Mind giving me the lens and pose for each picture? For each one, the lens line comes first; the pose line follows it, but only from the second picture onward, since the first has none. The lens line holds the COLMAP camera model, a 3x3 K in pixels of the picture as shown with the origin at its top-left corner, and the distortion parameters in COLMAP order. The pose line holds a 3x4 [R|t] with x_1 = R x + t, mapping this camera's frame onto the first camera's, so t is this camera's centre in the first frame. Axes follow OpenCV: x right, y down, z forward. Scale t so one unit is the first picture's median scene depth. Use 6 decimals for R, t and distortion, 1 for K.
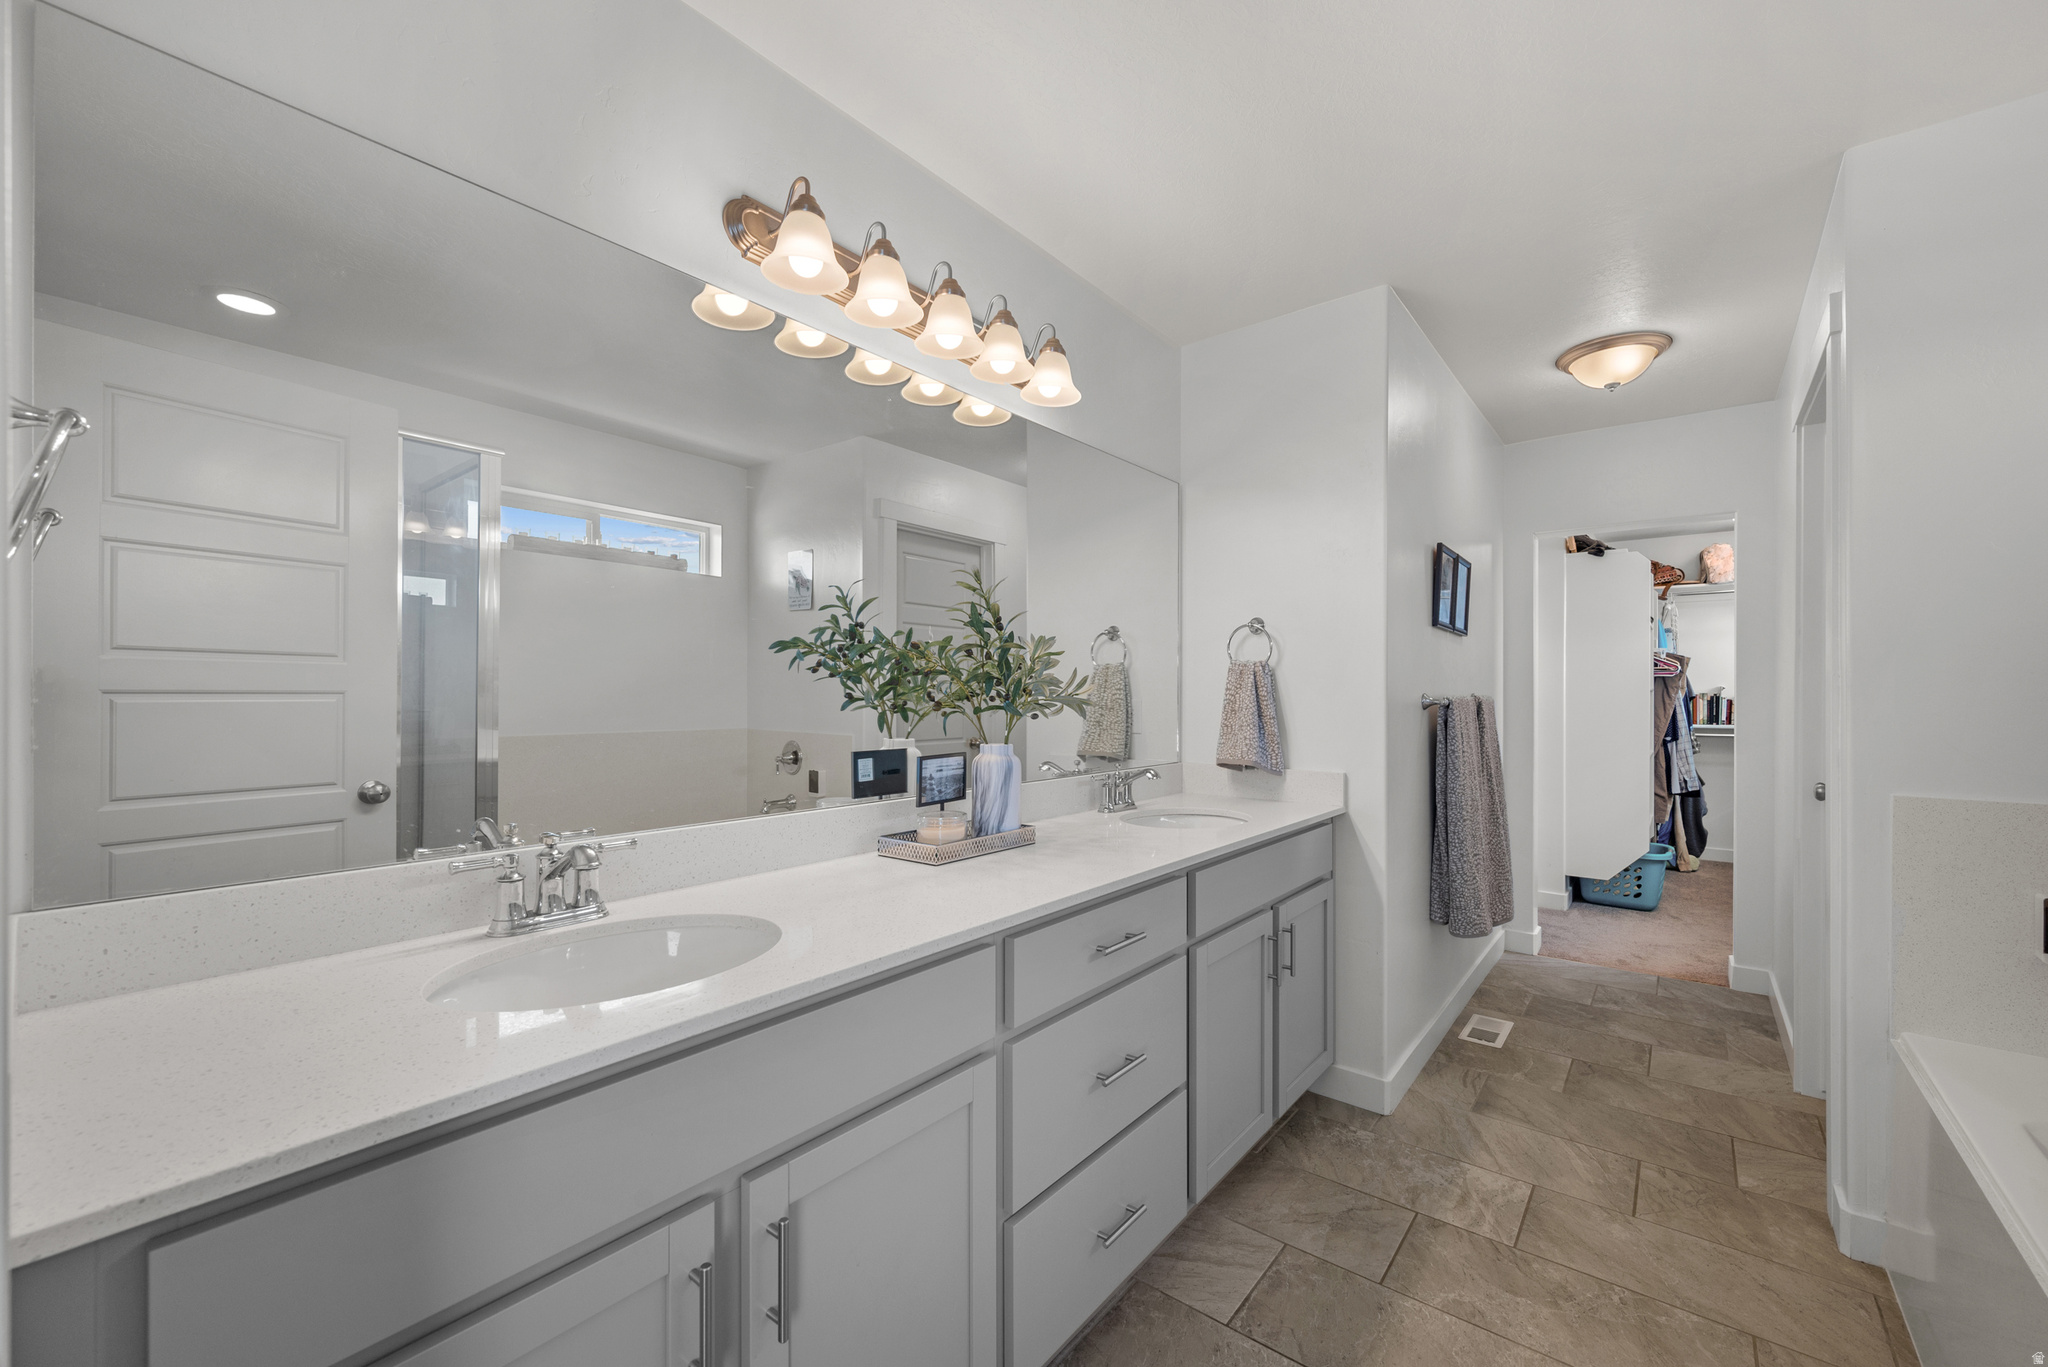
lens RADIAL K [[814.3, 0, 1031.3], [0, 814.3, 681.9], [0, 0, 1]] dist [-0.010060, 0.000006]
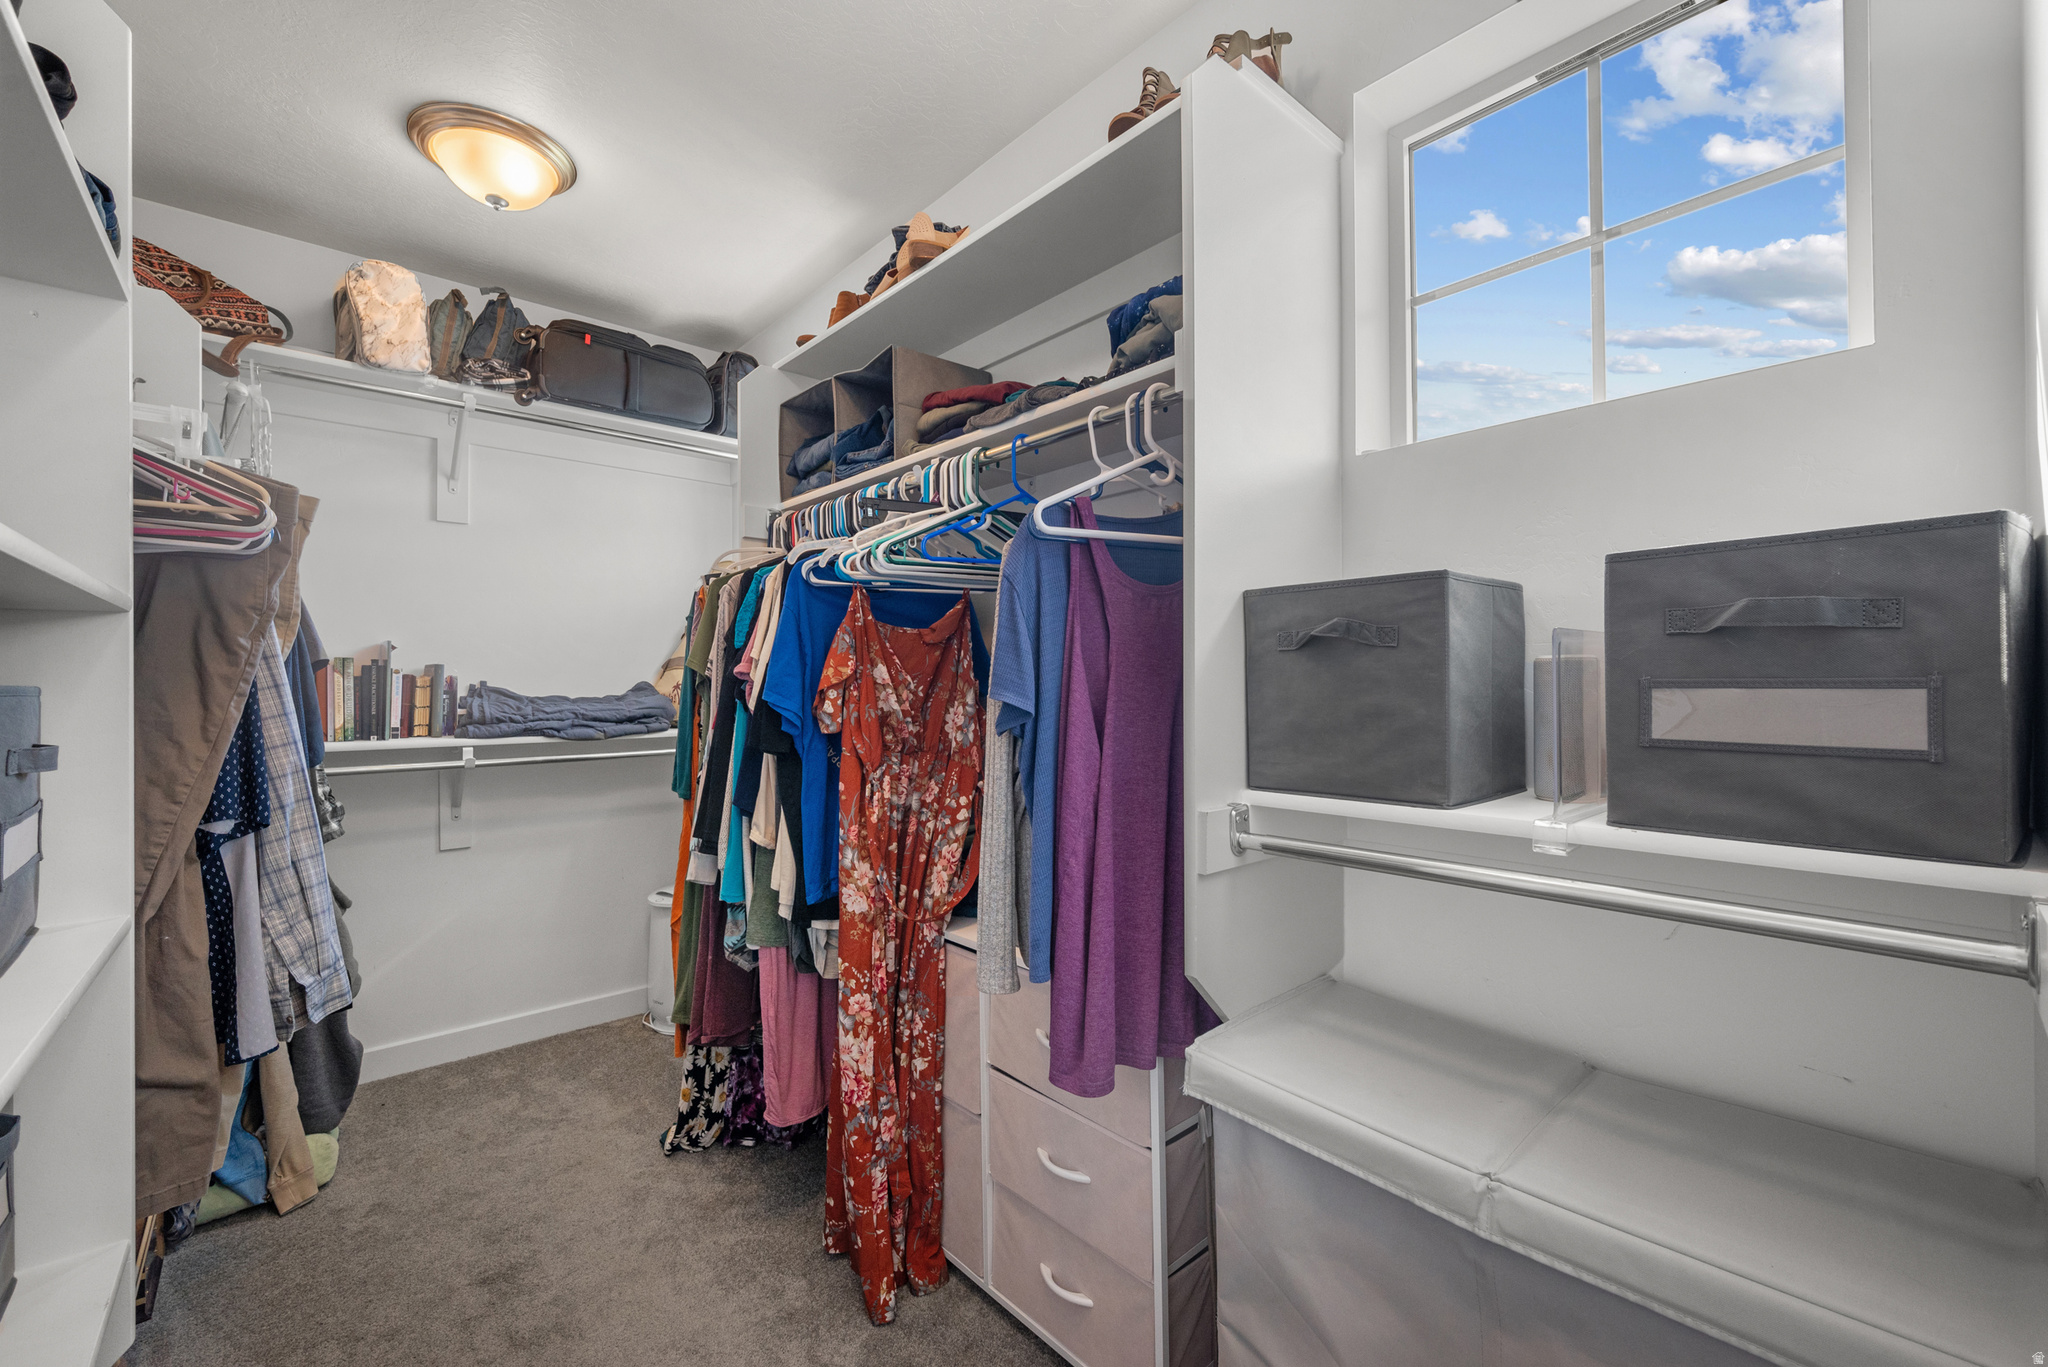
lens RADIAL K [[814.3, 0, 1036.4], [0, 814.3, 679.0], [0, 0, 1]] dist [-0.010060, 0.000006]
pose [[0.141771, -0.000935, 0.989899, 0.549114], [-0.001040, 0.999999, 0.001094, 0.024868], [-0.989899, -0.001184, 0.141770, 0.682749]]
